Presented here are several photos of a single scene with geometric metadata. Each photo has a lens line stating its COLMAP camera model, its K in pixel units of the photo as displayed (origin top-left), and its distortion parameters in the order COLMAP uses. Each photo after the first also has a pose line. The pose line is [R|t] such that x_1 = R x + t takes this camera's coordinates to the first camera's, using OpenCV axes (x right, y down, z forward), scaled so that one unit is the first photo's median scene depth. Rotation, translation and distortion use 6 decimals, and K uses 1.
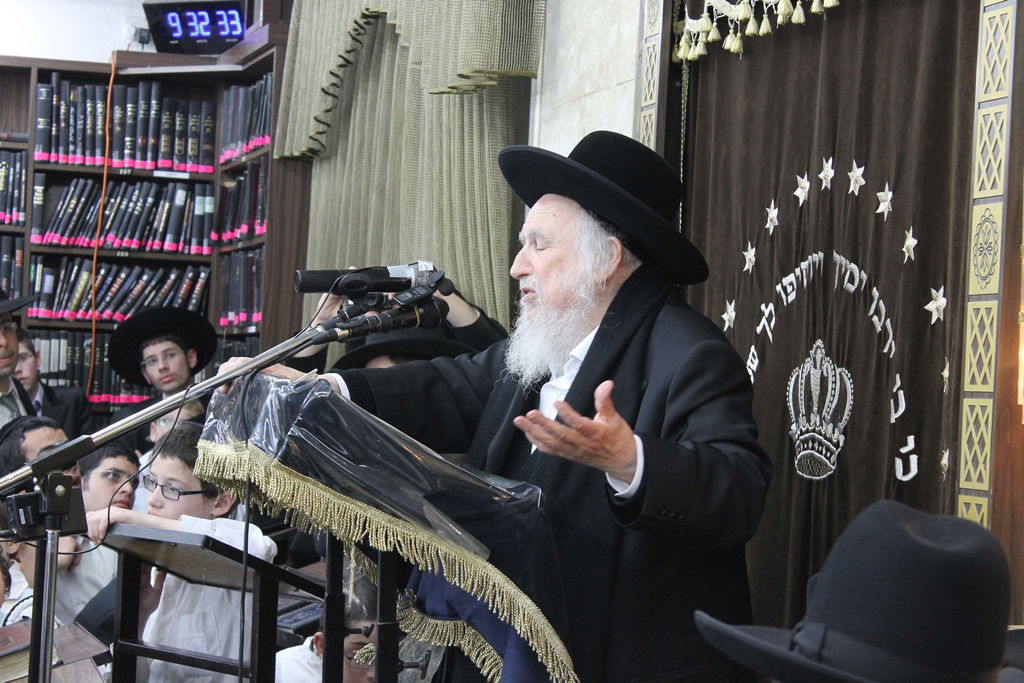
lens RADIAL K [[2402.7, 0, 515.4], [0, 2402.7, 357.0], [0, 0, 1]] dist [0.099977, -0.124766]
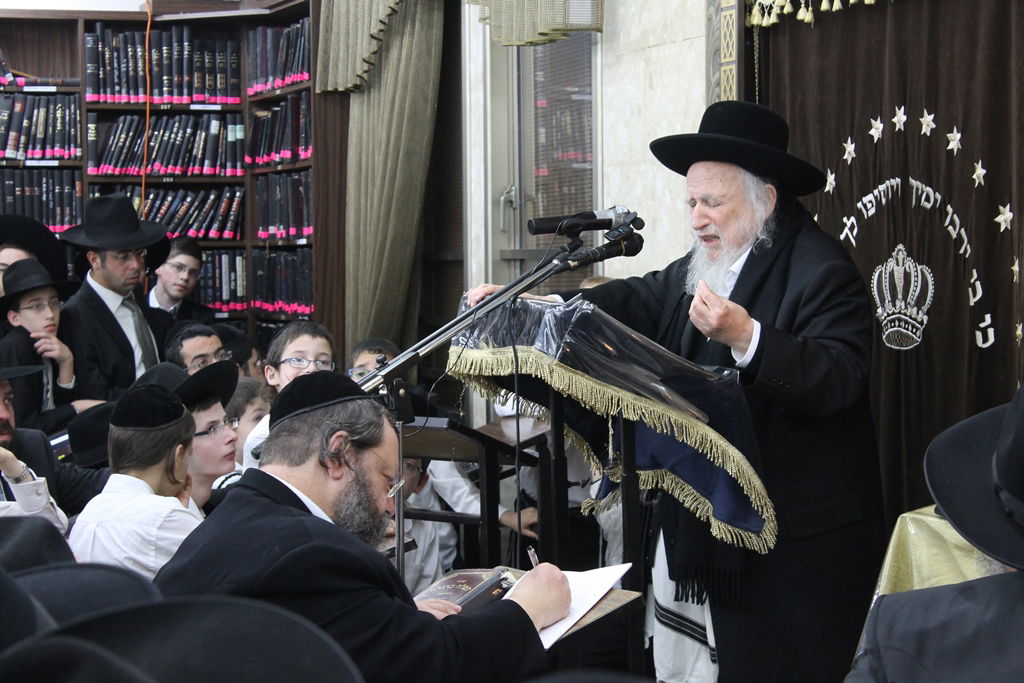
lens RADIAL K [[2379.2, 0, 489.2], [0, 2379.2, 342.0], [0, 0, 1]] dist [0.068883, 0.666944]
pose [[0.996927, -0.058981, 0.051559, -0.076730], [0.056424, 0.997168, 0.049713, -0.014213], [-0.054345, -0.046651, 0.997432, -0.136479]]
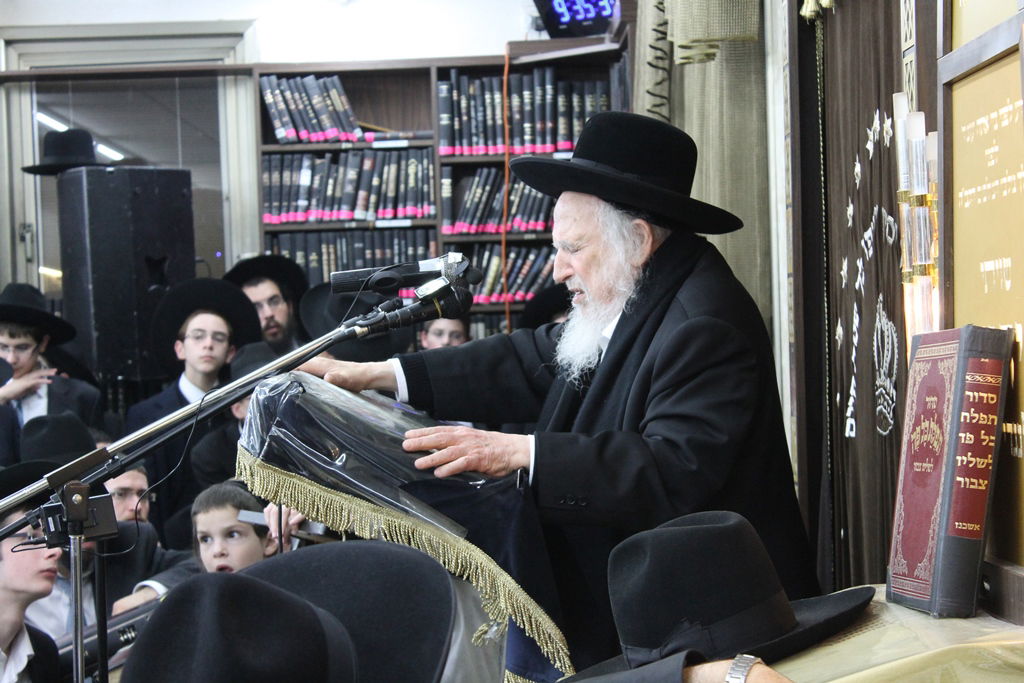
lens RADIAL K [[2402.7, 0, 515.4], [0, 2402.7, 357.0], [0, 0, 1]] dist [0.099977, -0.124766]
pose [[0.959292, -0.074464, -0.272424, 0.112205], [0.079999, 0.996752, 0.009249, -0.001153], [0.270850, -0.030666, 0.962133, 0.001283]]
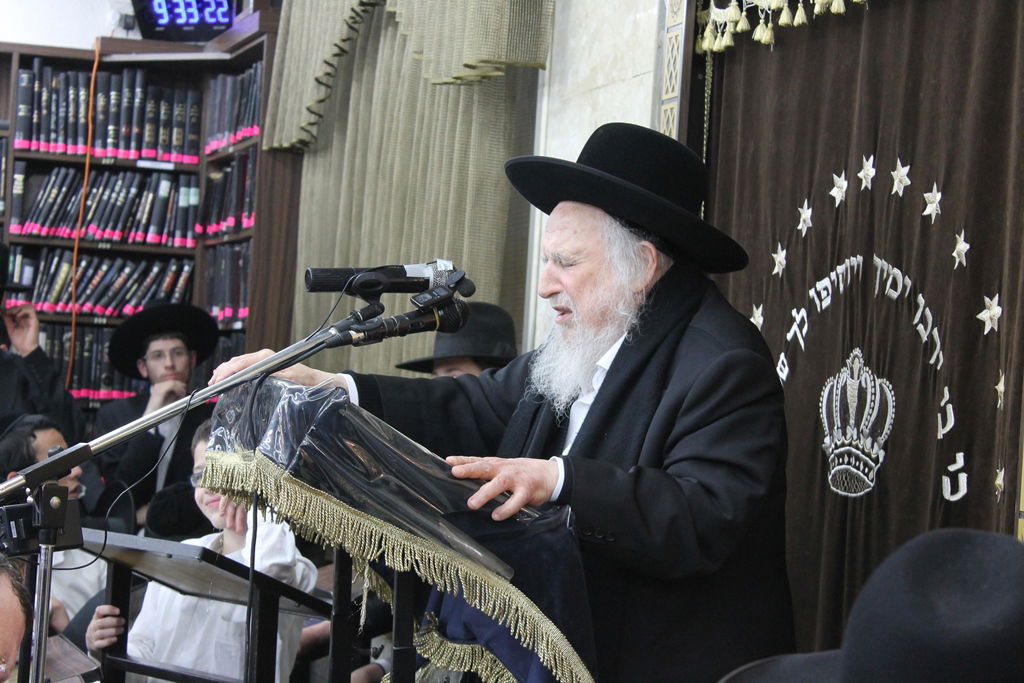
lens RADIAL K [[2402.7, 0, 515.4], [0, 2402.7, 357.0], [0, 0, 1]] dist [0.099977, -0.124766]
pose [[0.999842, 0.012797, 0.012325, -0.008712], [-0.012819, 0.999916, 0.001696, -0.001656], [-0.012302, -0.001854, 0.999923, 0.025432]]
